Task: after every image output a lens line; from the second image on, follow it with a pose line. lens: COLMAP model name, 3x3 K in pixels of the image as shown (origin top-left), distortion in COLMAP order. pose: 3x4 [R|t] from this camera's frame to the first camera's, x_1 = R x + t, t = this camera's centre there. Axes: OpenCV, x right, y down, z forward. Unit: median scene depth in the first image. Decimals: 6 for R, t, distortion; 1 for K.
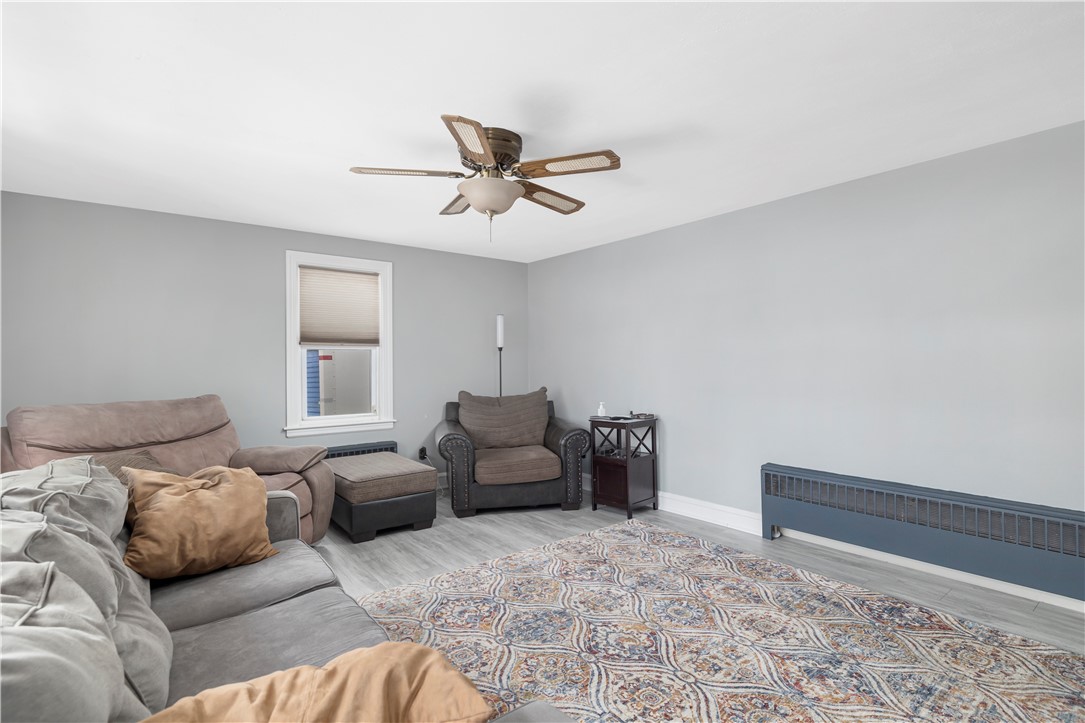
lens RADIAL K [[527.8, 0, 539.4], [0, 527.8, 357.4], [0, 0, 1]] dist [-0.009715, 0.003184]
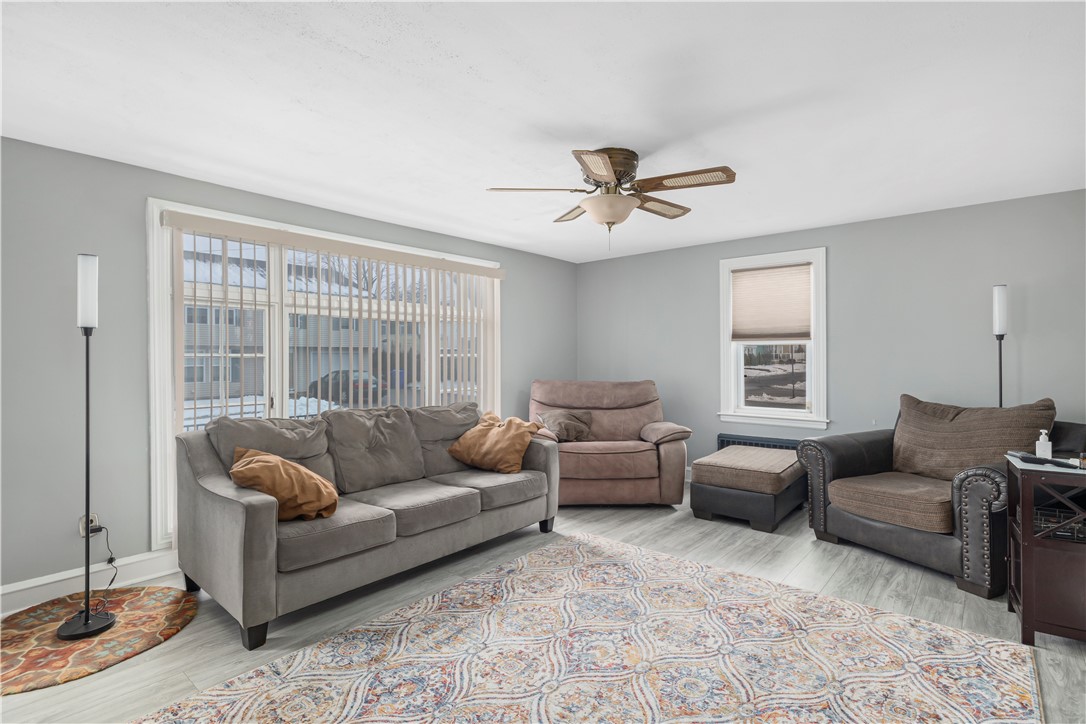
lens RADIAL K [[528.3, 0, 541.3], [0, 528.3, 357.2], [0, 0, 1]] dist [-0.009715, 0.003184]
pose [[0.193938, 0.004078, -0.981005, 0.770954], [0.011789, 0.999909, 0.006487, -0.002623], [0.980943, -0.012824, 0.193872, 0.509110]]
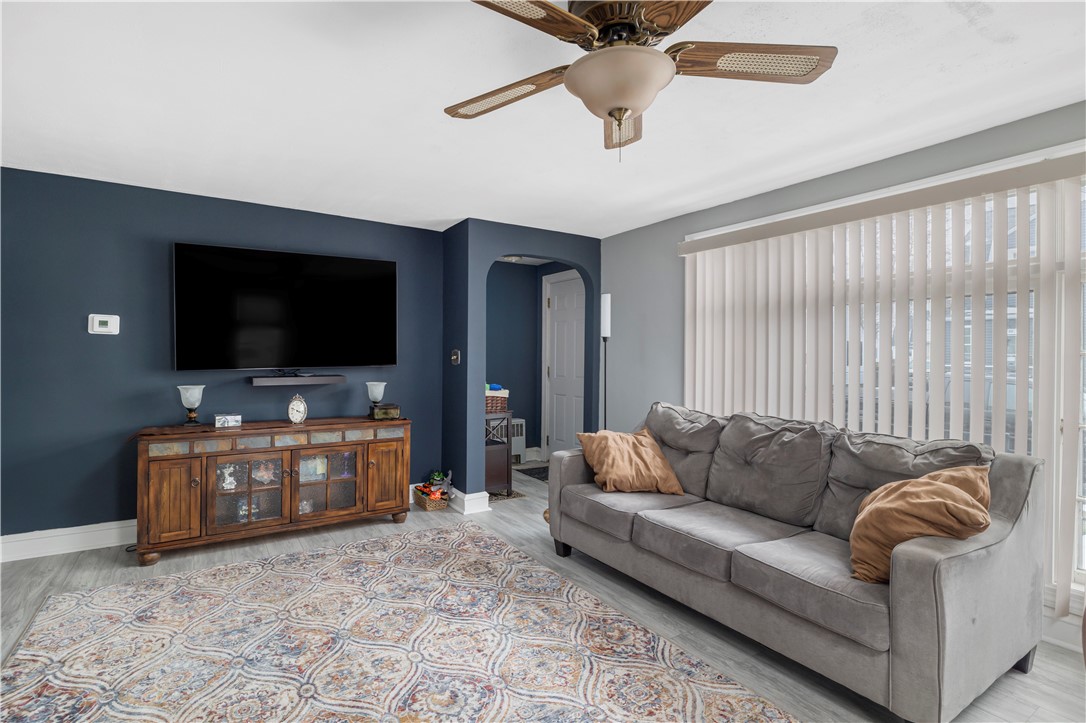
lens RADIAL K [[528.3, 0, 535.6], [0, 528.3, 357.7], [0, 0, 1]] dist [-0.009715, 0.003184]
pose [[-0.995456, 0.001214, 0.095210, -0.040131], [0.000769, 0.999989, -0.004713, 0.008768], [-0.095215, -0.004619, -0.995446, 1.283021]]
